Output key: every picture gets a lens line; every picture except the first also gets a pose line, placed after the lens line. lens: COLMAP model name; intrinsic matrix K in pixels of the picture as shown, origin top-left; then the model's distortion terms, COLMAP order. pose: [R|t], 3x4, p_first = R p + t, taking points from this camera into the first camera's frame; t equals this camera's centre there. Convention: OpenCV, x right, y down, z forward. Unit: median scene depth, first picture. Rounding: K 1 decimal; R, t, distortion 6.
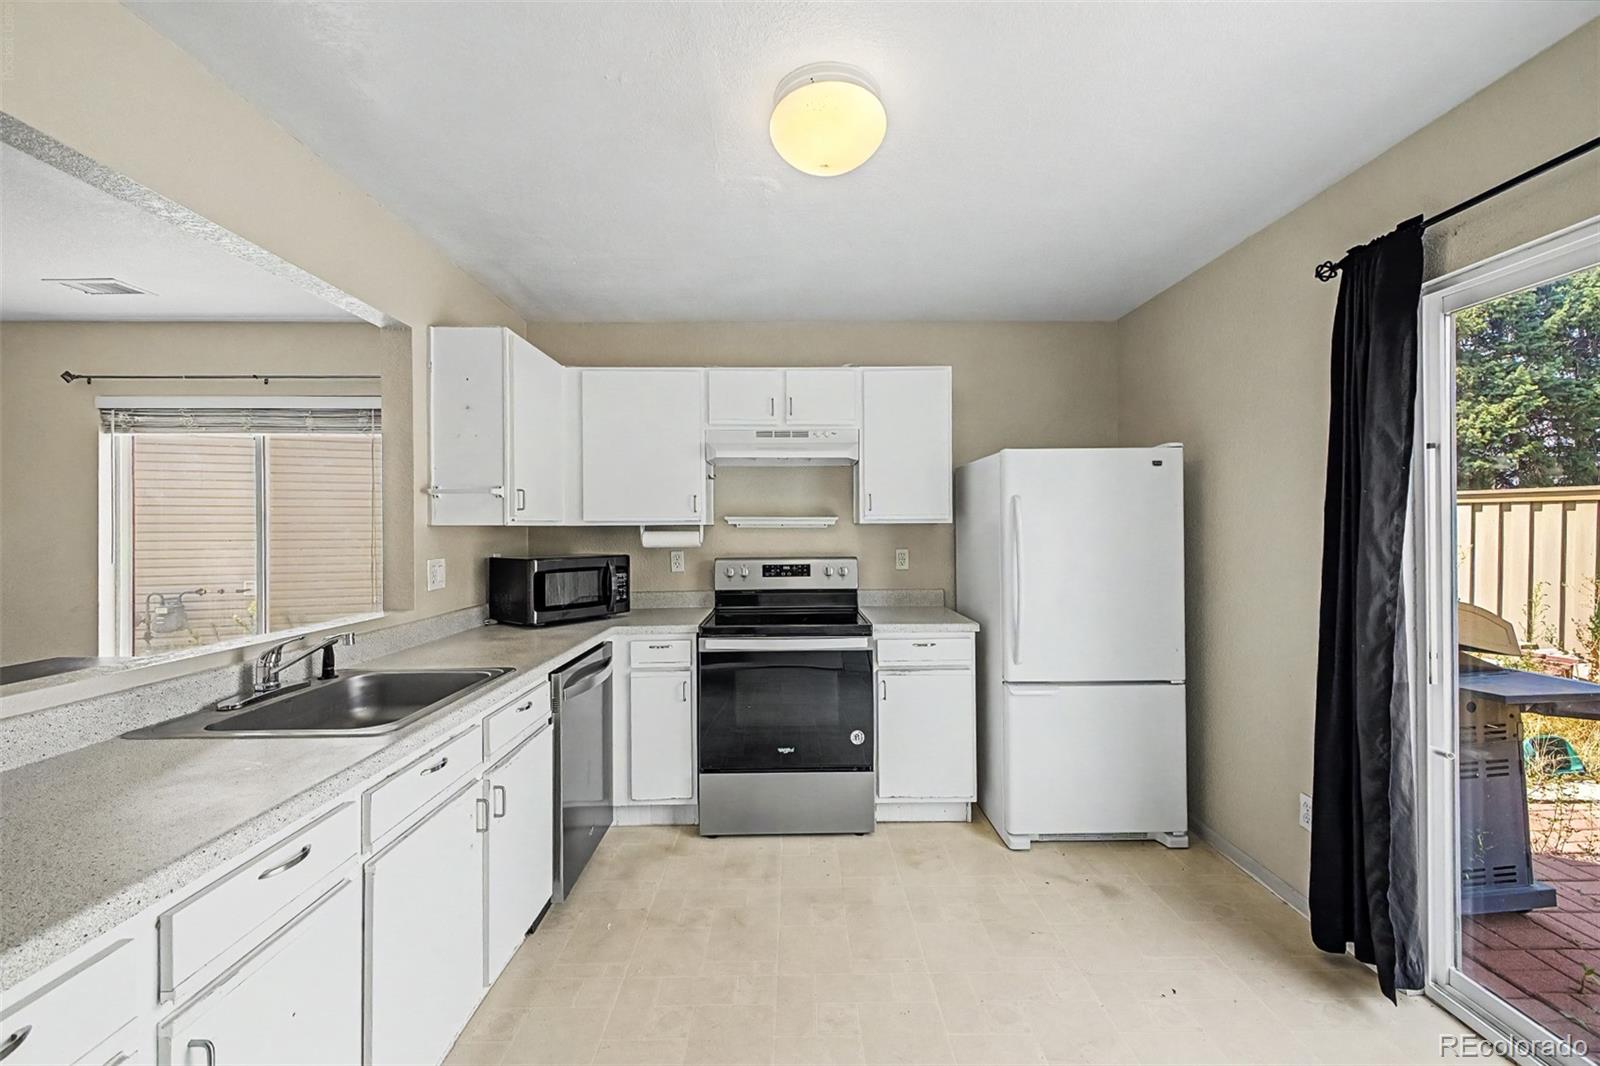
lens RADIAL K [[622.0, 0, 802.2], [0, 622.0, 528.6], [0, 0, 1]] dist [0.013666, -0.004061]
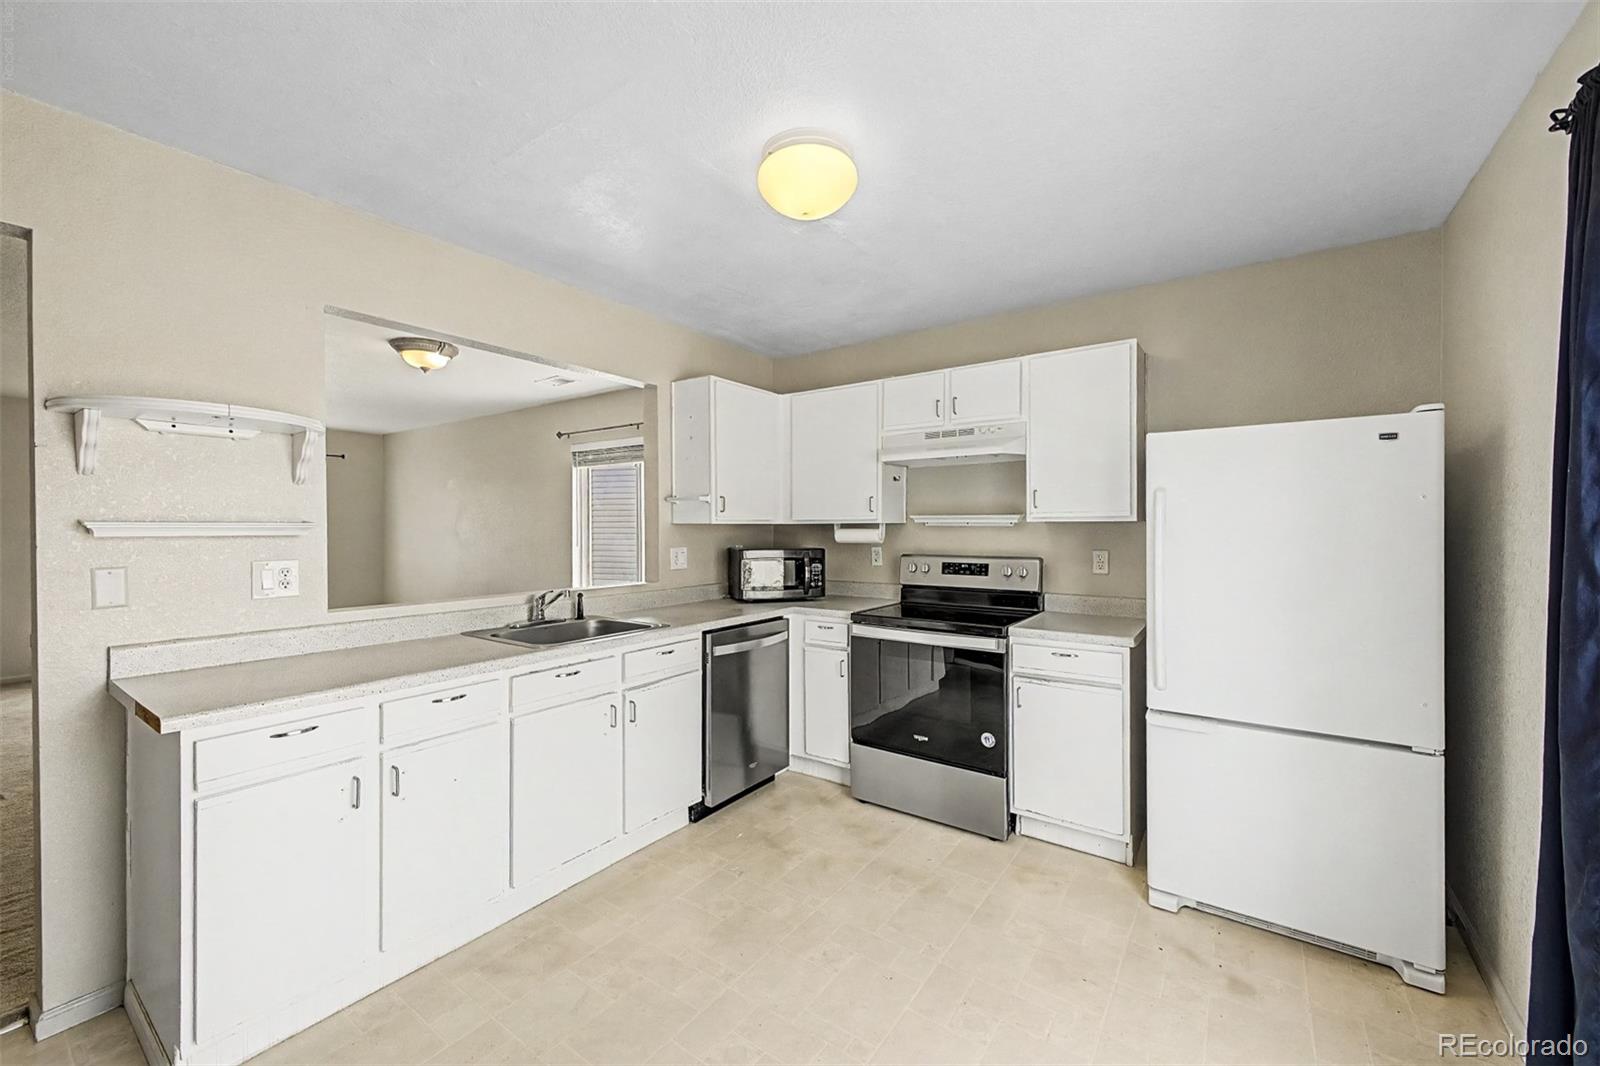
lens RADIAL K [[622.0, 0, 798.0], [0, 622.0, 534.5], [0, 0, 1]] dist [0.013666, -0.004061]
pose [[0.808959, 0.011512, -0.587753, 0.408759], [-0.004288, 0.999897, 0.013683, -0.000633], [0.587850, -0.008549, 0.808925, 0.029349]]
